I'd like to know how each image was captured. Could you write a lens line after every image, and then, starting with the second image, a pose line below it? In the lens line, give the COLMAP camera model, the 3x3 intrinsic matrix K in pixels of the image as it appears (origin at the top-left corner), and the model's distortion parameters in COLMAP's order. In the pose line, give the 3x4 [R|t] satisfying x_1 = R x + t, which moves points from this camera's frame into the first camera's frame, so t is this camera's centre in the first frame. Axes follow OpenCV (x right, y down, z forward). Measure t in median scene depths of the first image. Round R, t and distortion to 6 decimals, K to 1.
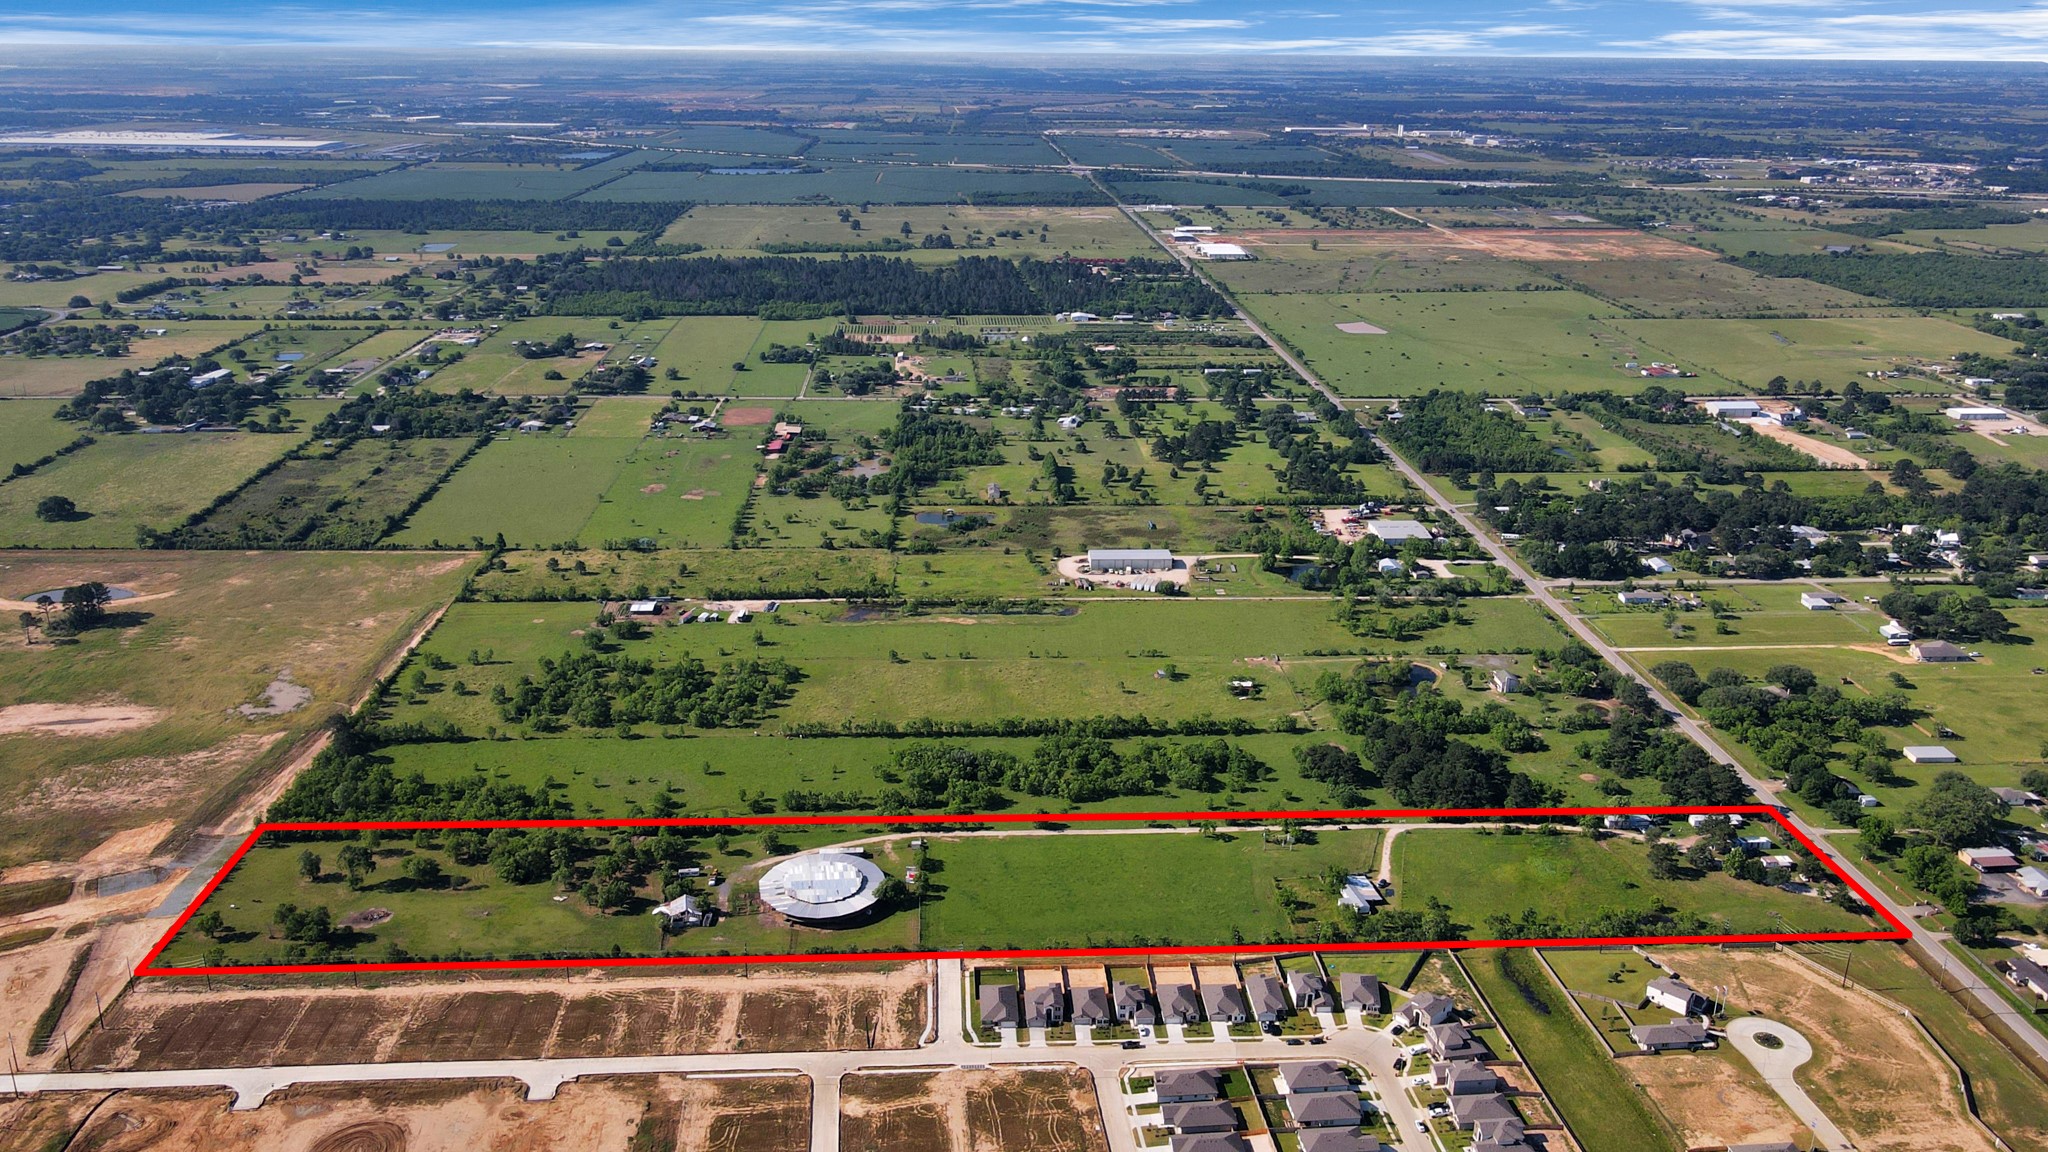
lens RADIAL K [[1542.1, 0, 1024.0], [0, 1542.1, 576.0], [0, 0, 1]] dist [0.009872, 0.006698]
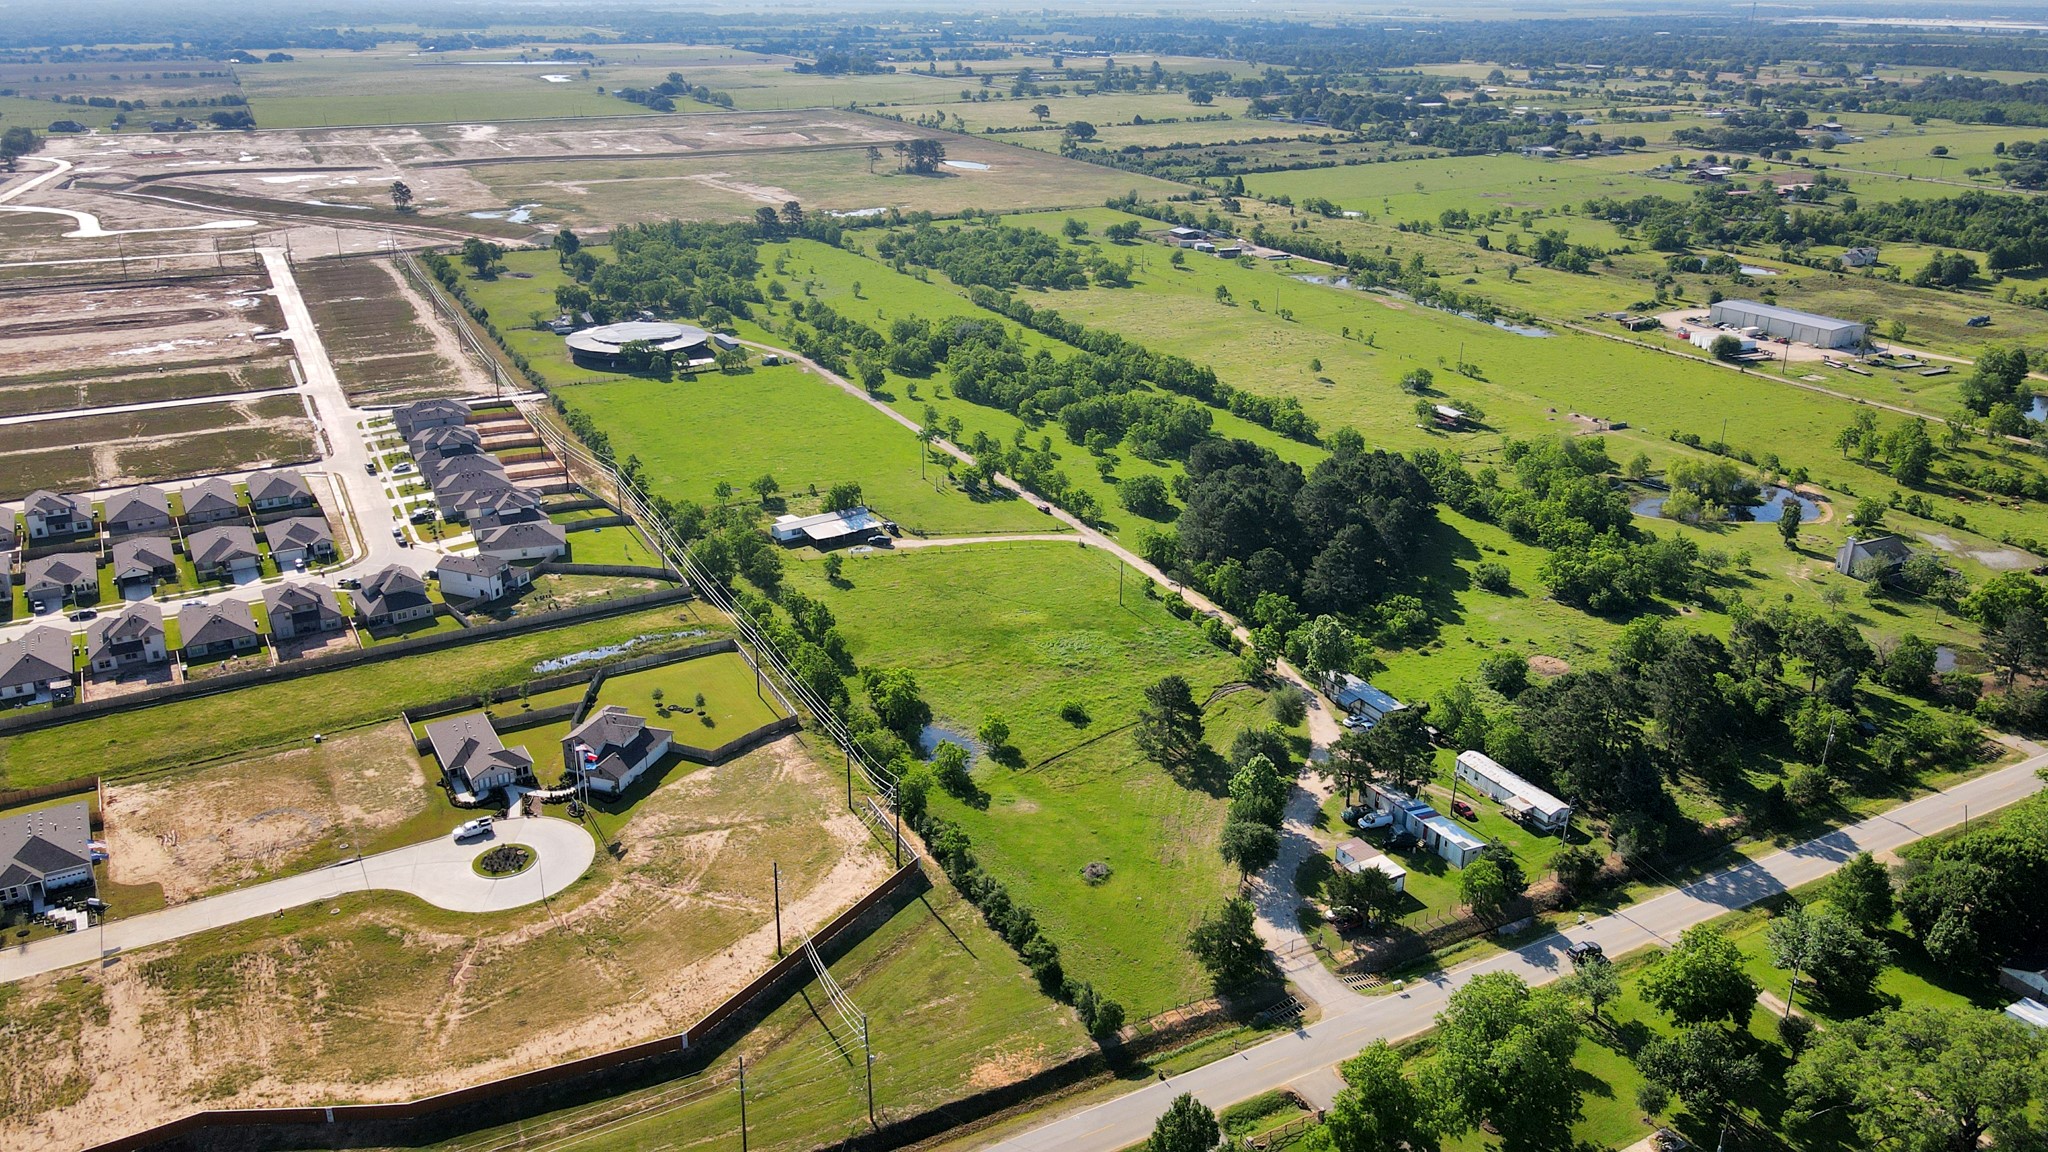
lens RADIAL K [[1492.0, 0, 1024.0], [0, 1492.0, 576.0], [0, 0, 1]] dist [0.006553, 0.027657]
pose [[0.422582, 0.326881, -0.845324, 0.865940], [-0.301606, 0.930255, 0.208949, 0.086398], [0.854669, 0.166657, 0.491698, 0.884728]]
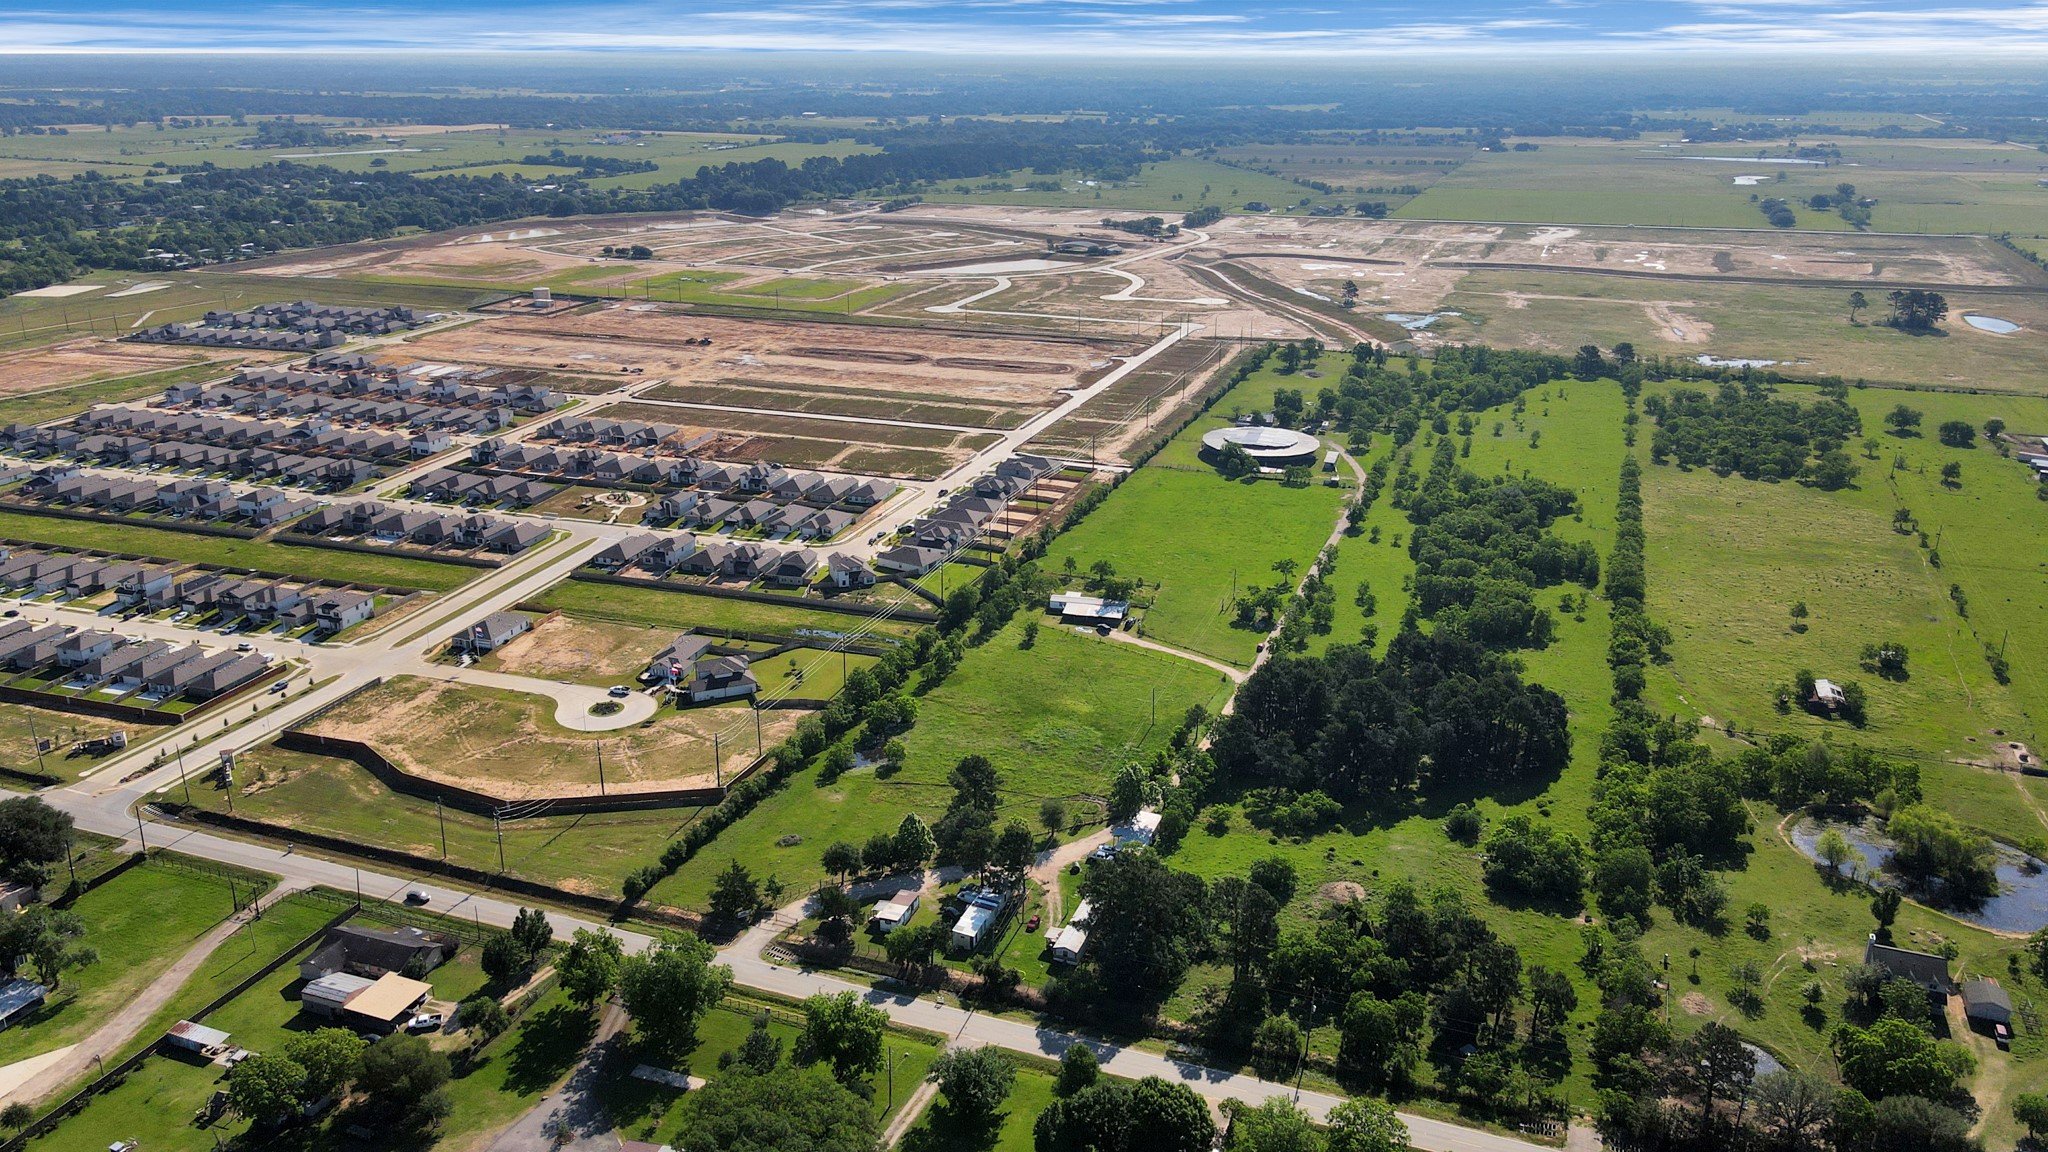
lens RADIAL K [[1519.4, 0, 1016.9], [0, 1519.4, 547.3], [0, 0, 1]] dist [-0.006162, 0.044541]
pose [[-0.400887, 0.276358, -0.873450, 1.022223], [-0.310923, 0.855784, 0.413473, -0.145786], [0.861752, 0.437332, -0.257147, 1.312478]]
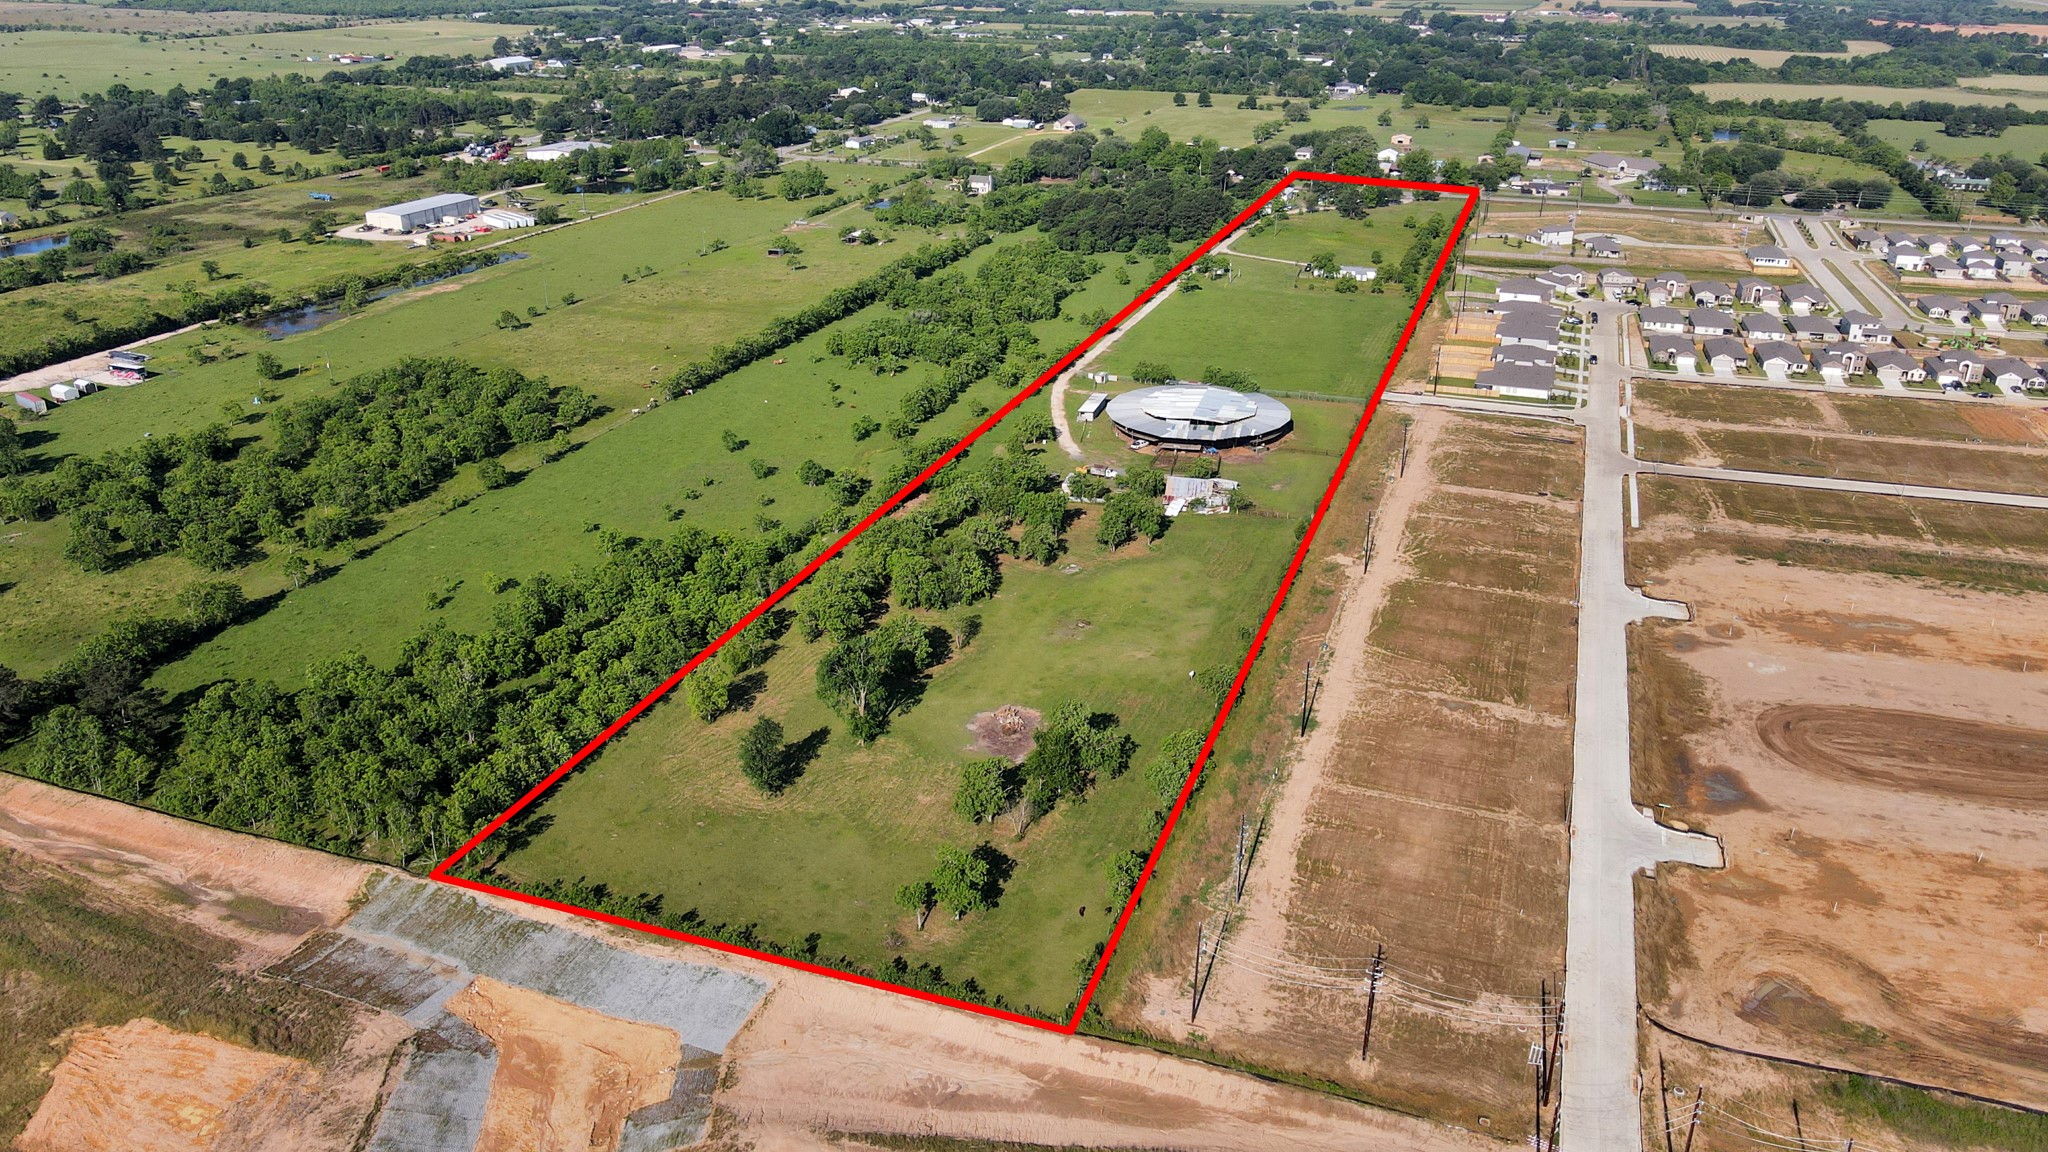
lens RADIAL K [[1505.2, 0, 1024.0], [0, 1505.2, 576.0], [0, 0, 1]] dist [-0.004852, 0.049736]
pose [[0.384834, -0.375169, 0.843298, -0.850568], [0.304085, 0.914188, 0.267940, 0.071823], [-0.871456, 0.153322, 0.465894, 0.864510]]
